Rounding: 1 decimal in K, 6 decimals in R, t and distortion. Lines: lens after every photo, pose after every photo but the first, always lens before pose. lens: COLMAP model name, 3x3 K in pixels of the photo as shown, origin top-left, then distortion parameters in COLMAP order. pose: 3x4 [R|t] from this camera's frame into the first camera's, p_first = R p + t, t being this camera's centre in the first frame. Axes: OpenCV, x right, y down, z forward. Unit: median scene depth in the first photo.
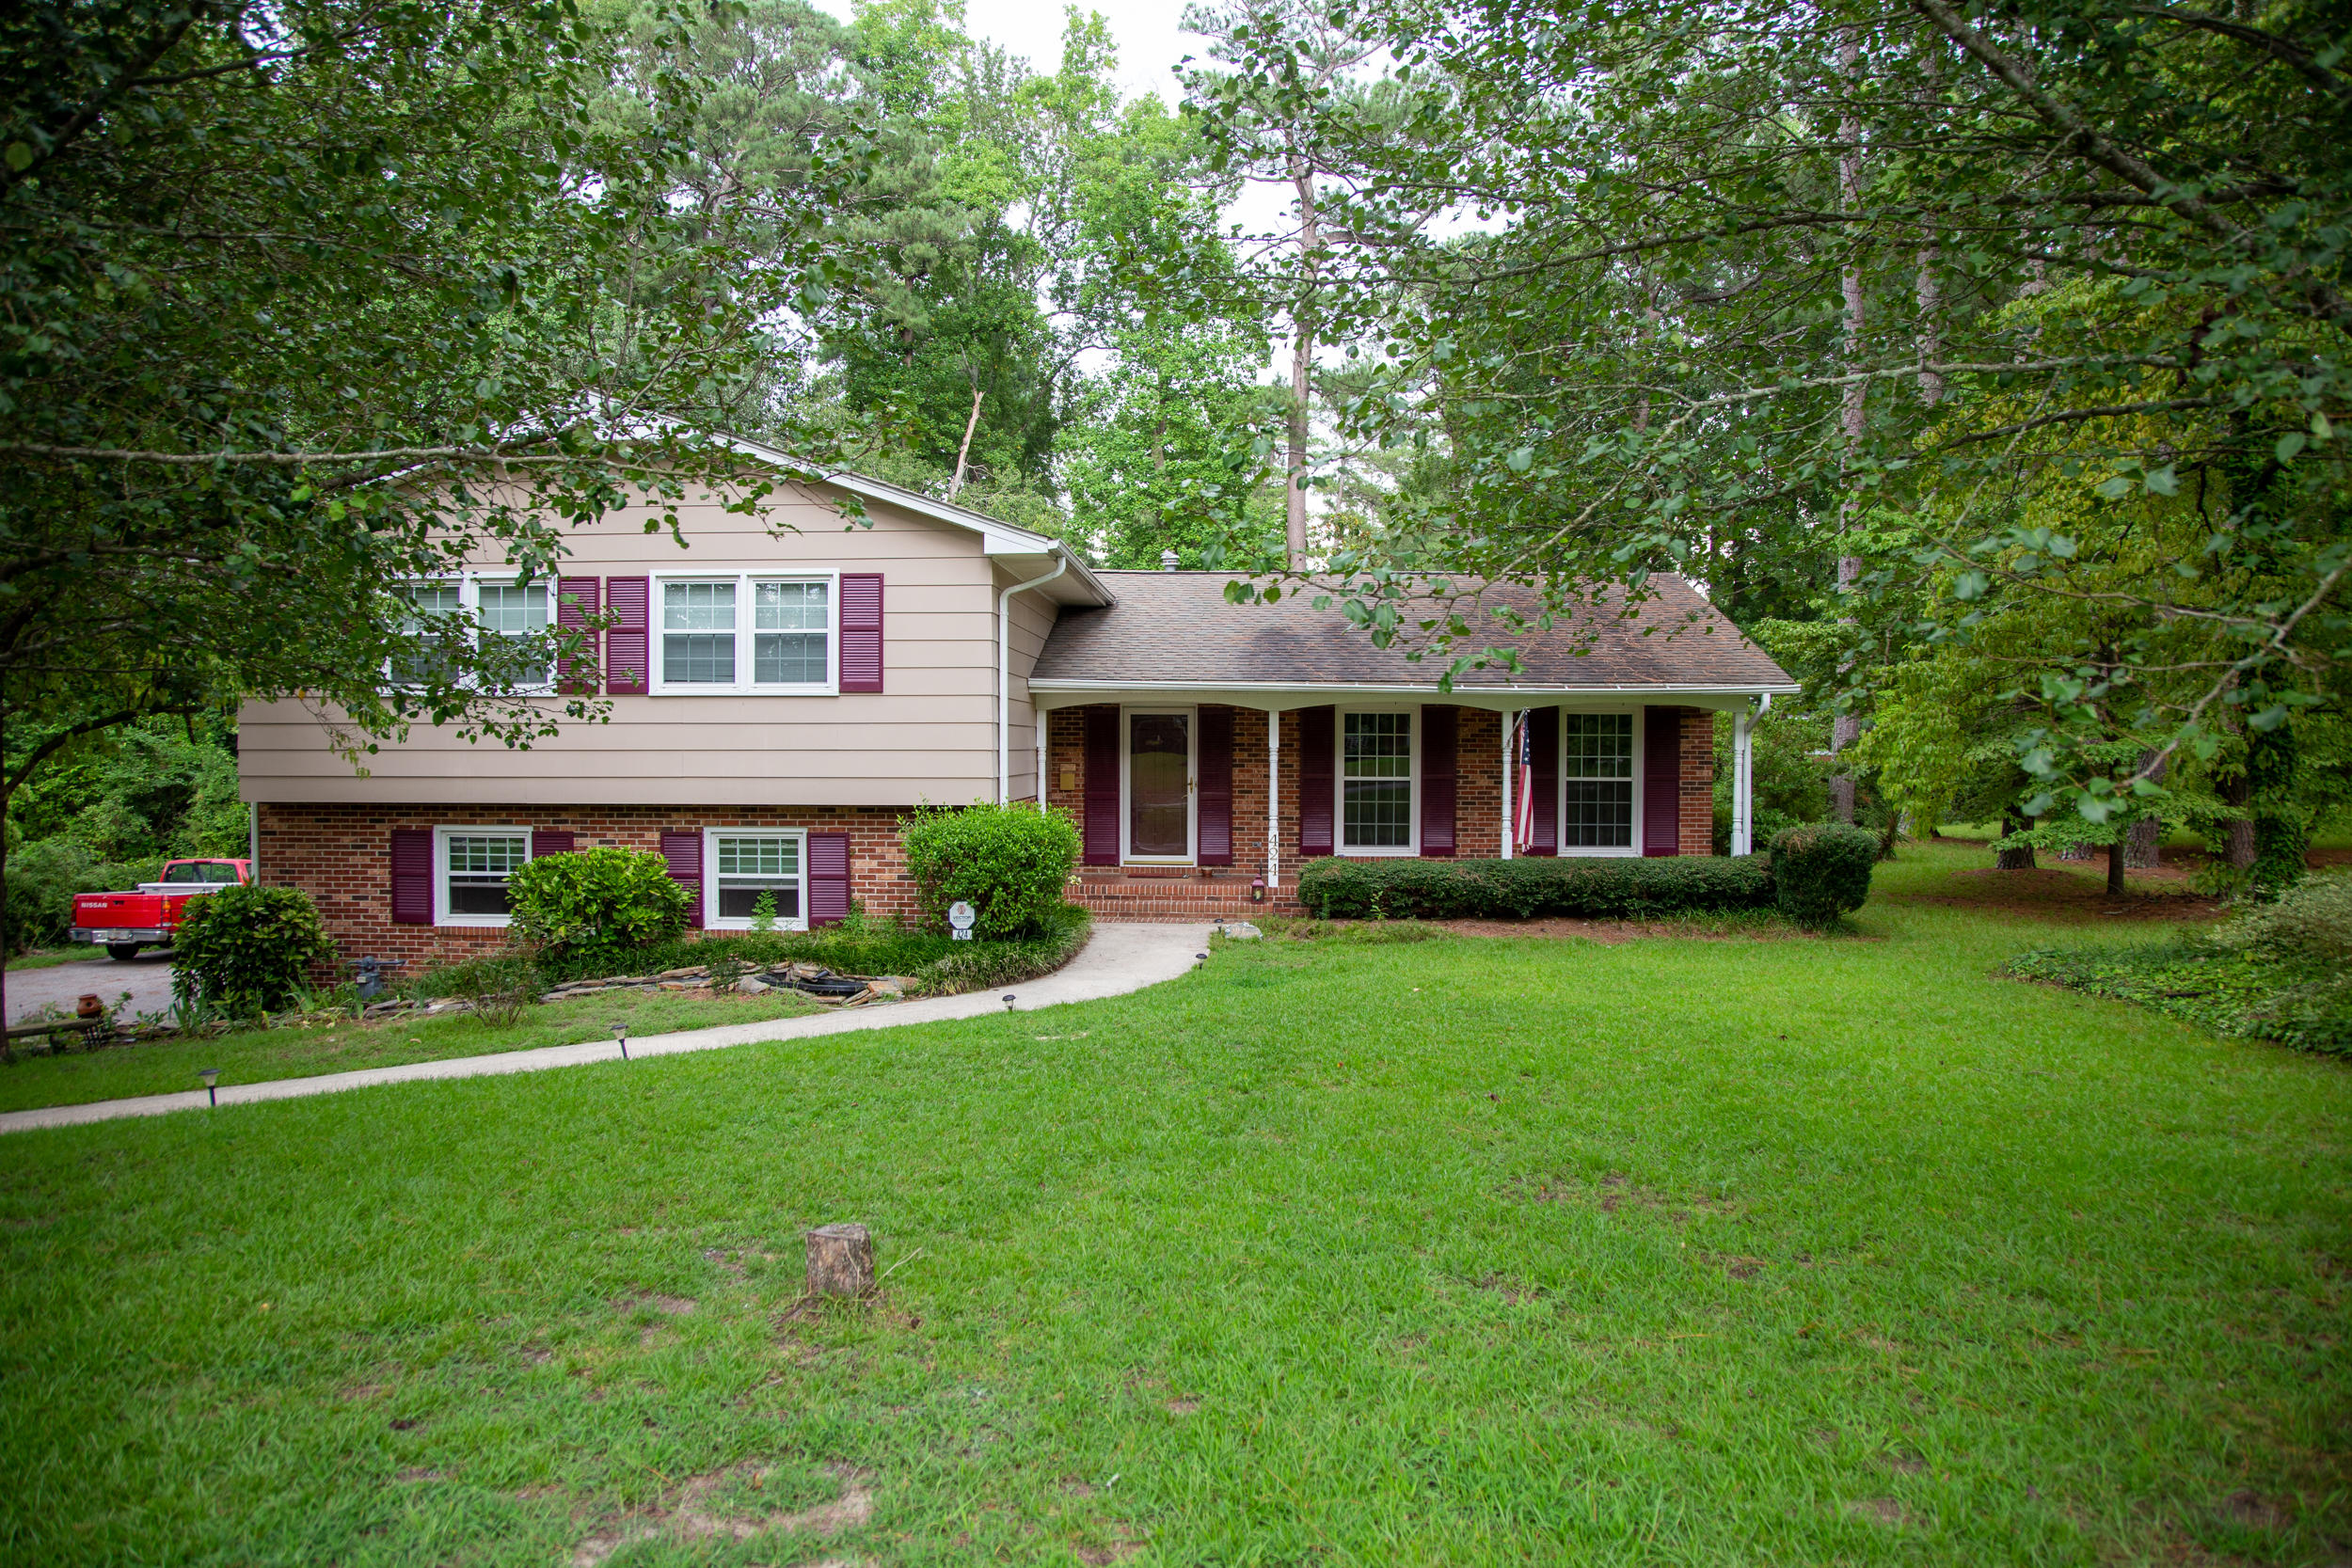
lens RADIAL K [[1637.1, 0, 1185.9], [0, 1637.1, 774.9], [0, 0, 1]] dist [-0.081641, 0.017708]
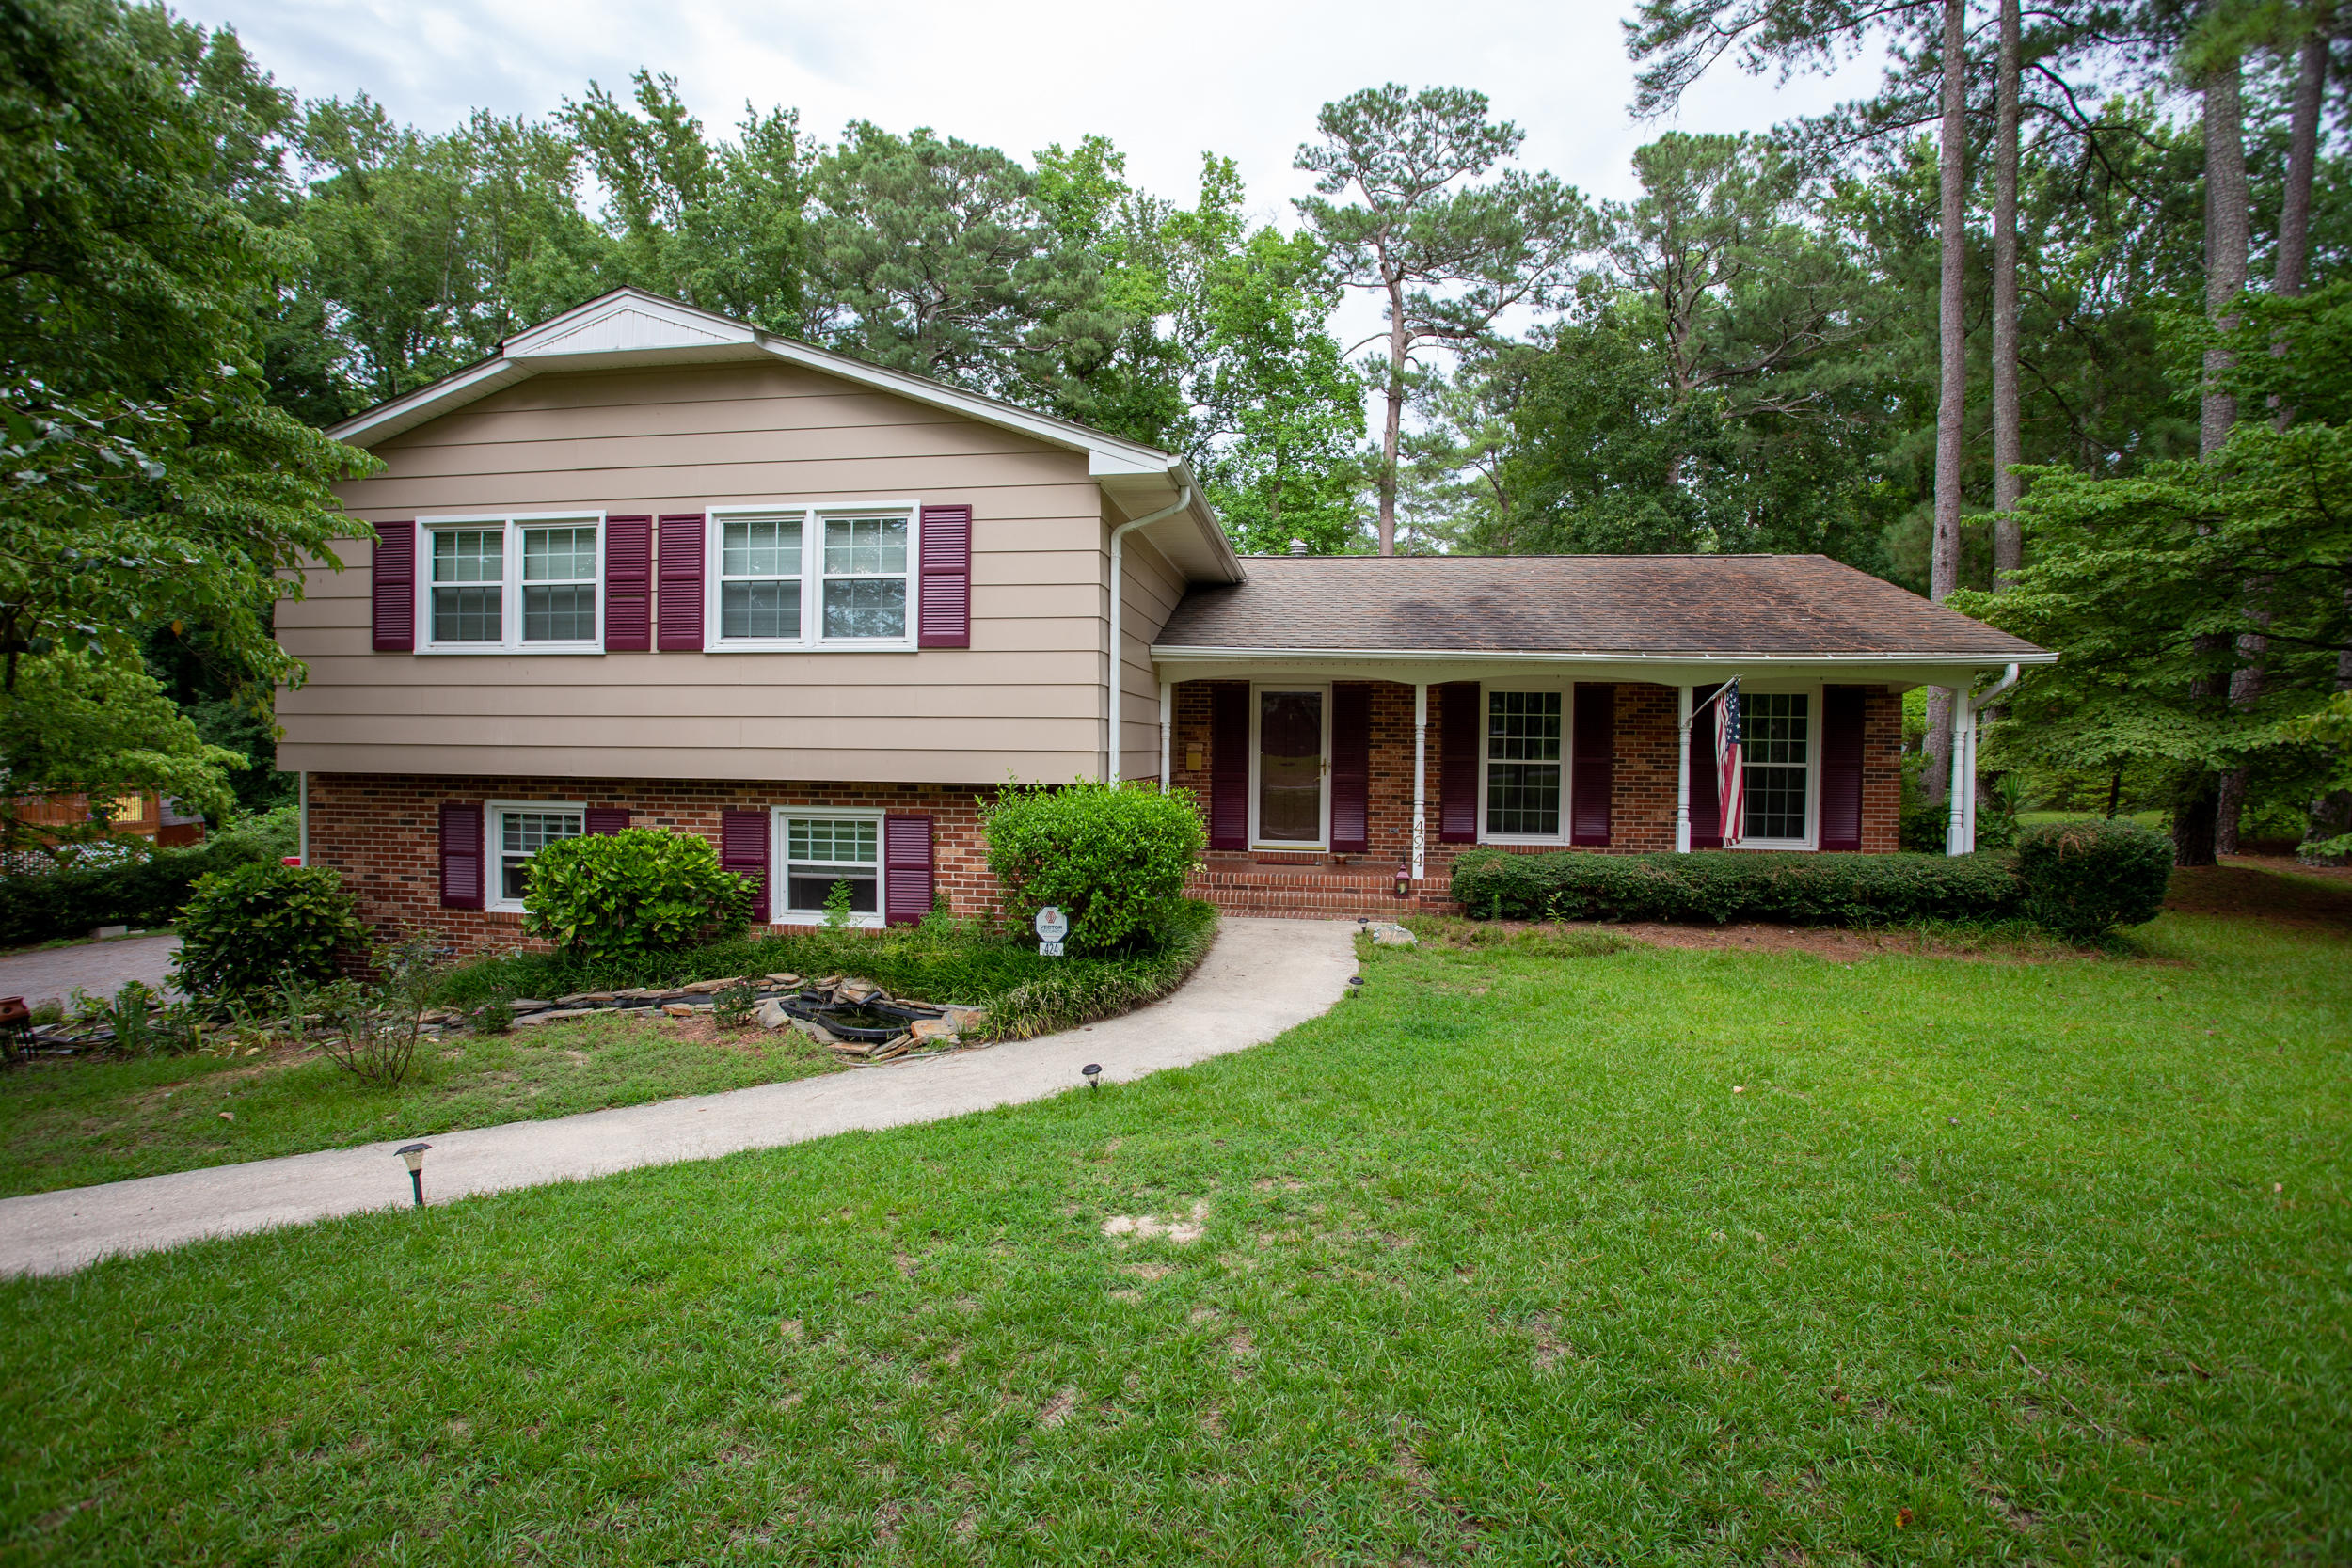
lens RADIAL K [[1150.6, 0, 1172.7], [0, 1150.6, 772.9], [0, 0, 1]] dist [-0.061951, 0.024432]
pose [[0.995113, 0.010692, -0.098161, -0.021487], [-0.010148, 0.999930, 0.006033, 0.007815], [0.098219, -0.005008, 0.995152, 0.381459]]
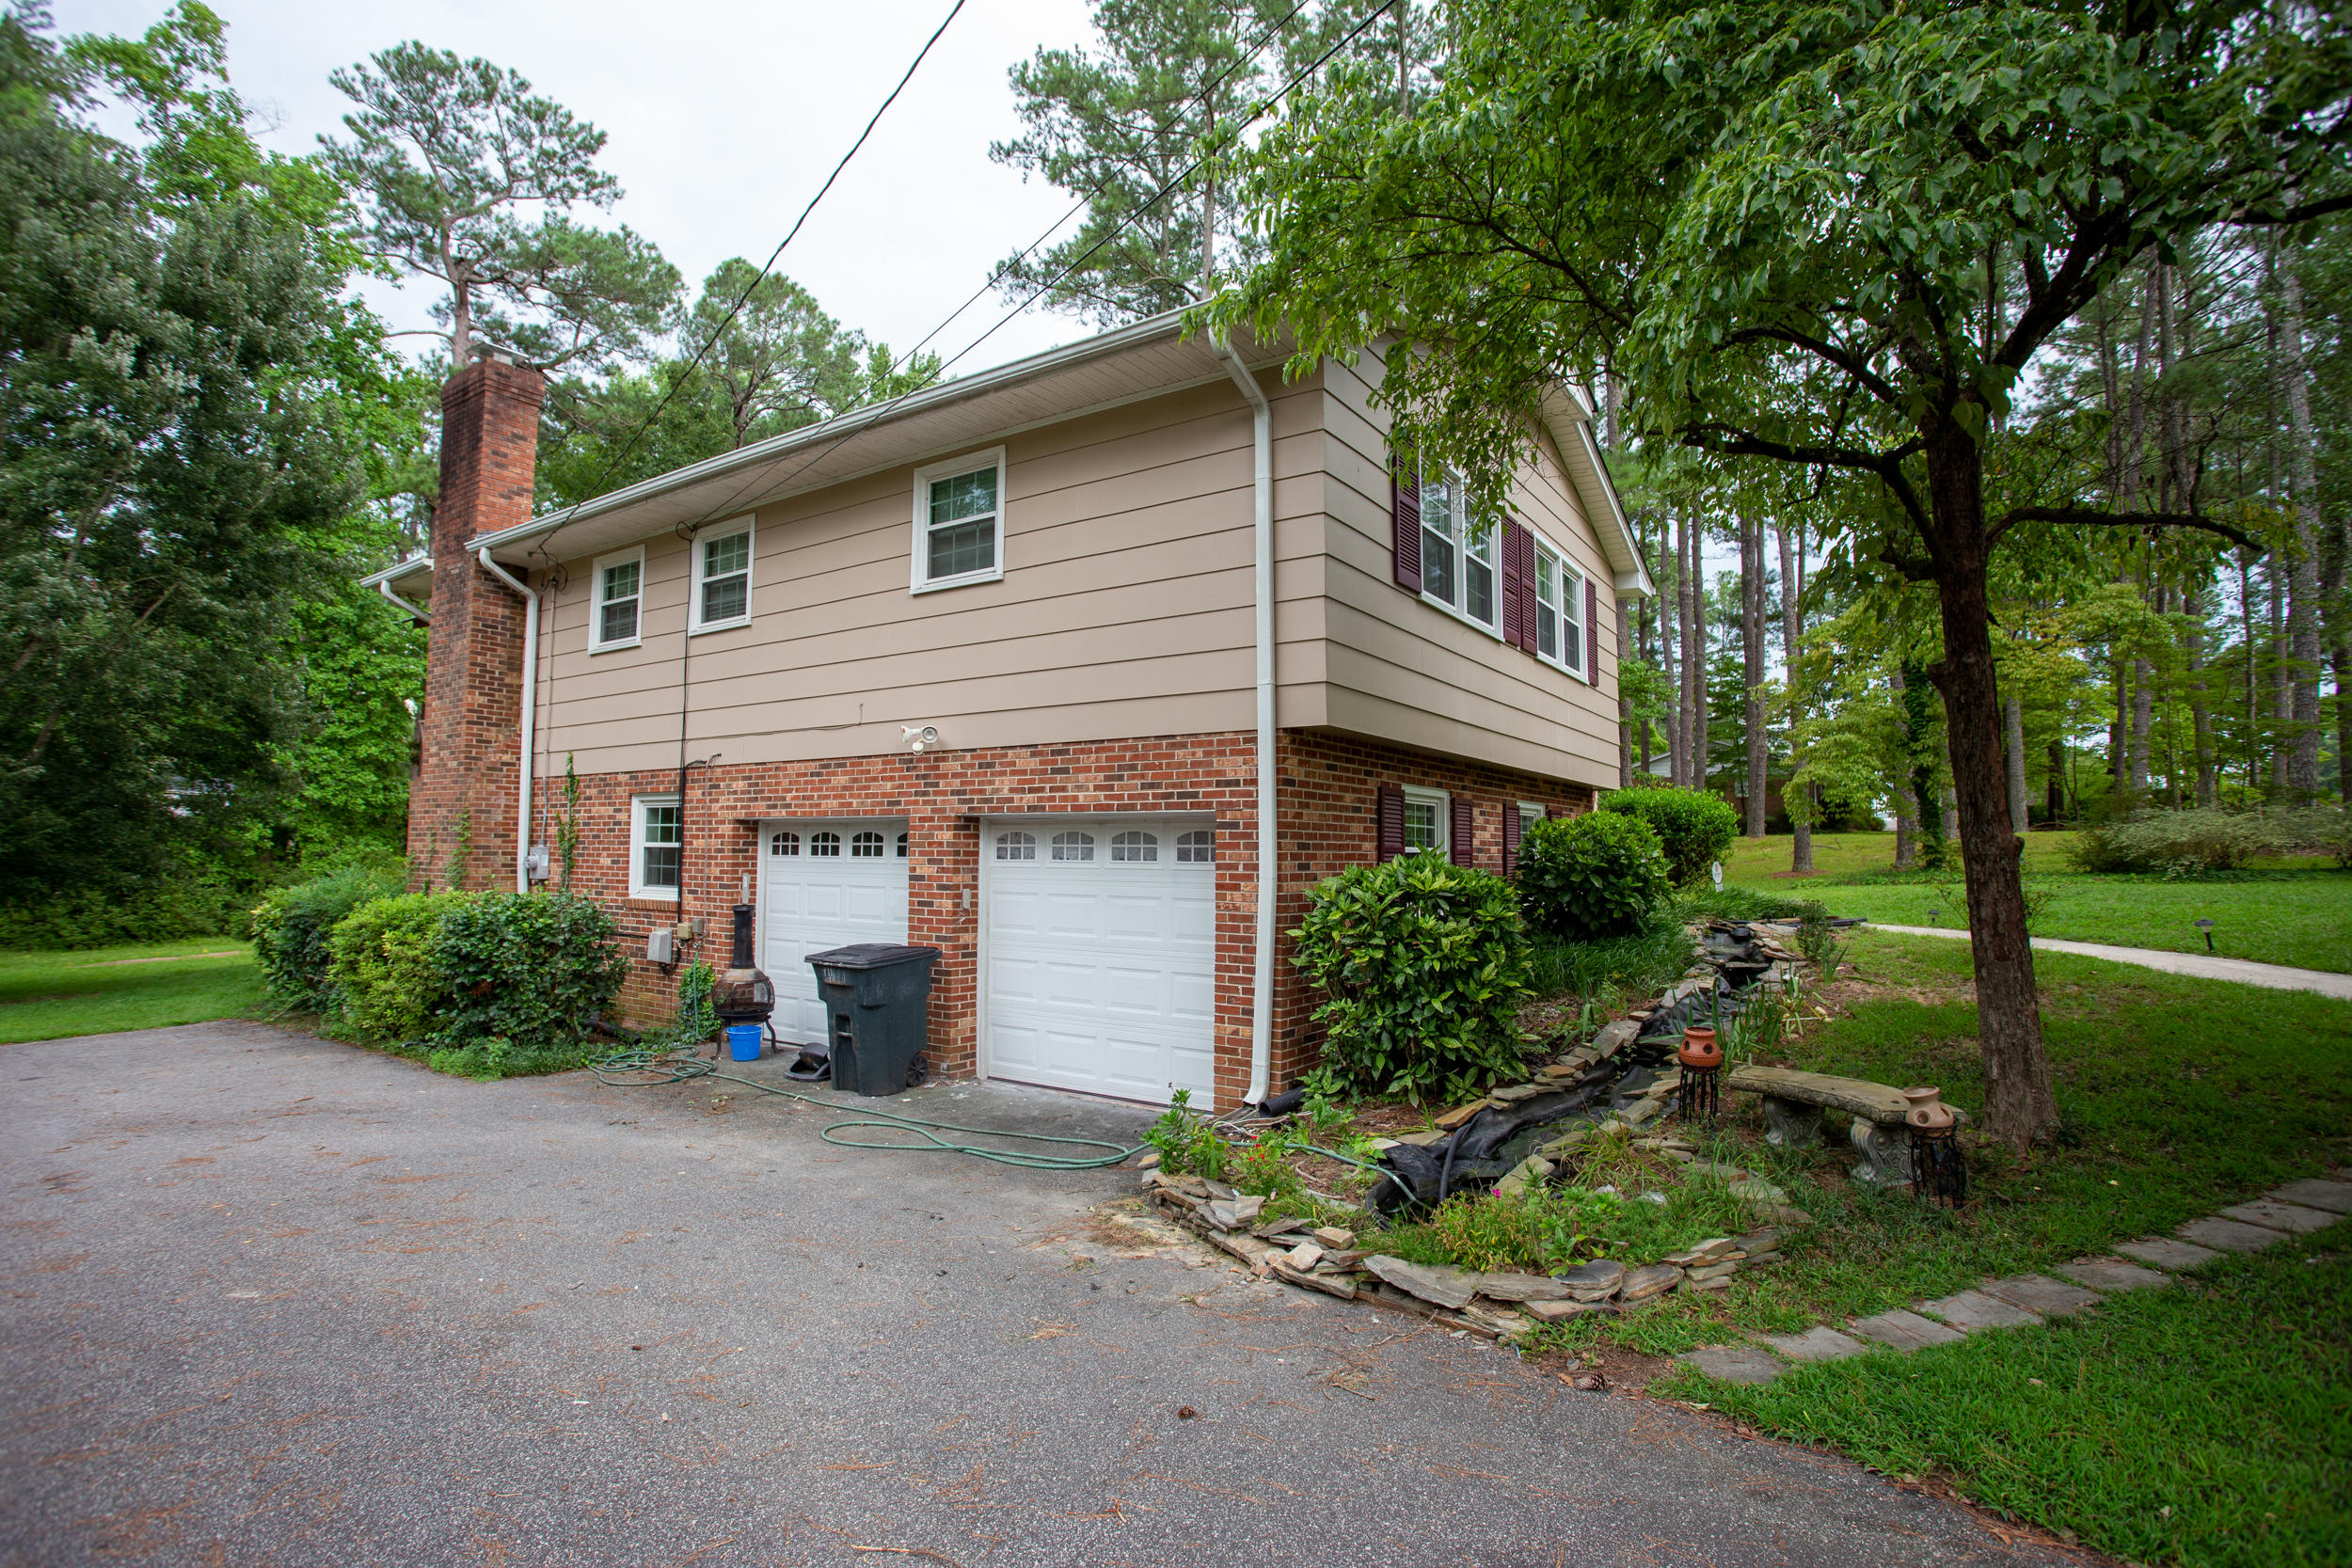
lens RADIAL K [[1150.6, 0, 1172.2], [0, 1150.6, 779.6], [0, 0, 1]] dist [-0.061951, 0.024432]
pose [[0.529980, 0.064815, 0.845530, -0.922237], [0.005650, 0.996783, -0.079950, 0.070648], [-0.847992, 0.047149, 0.527908, 0.741835]]
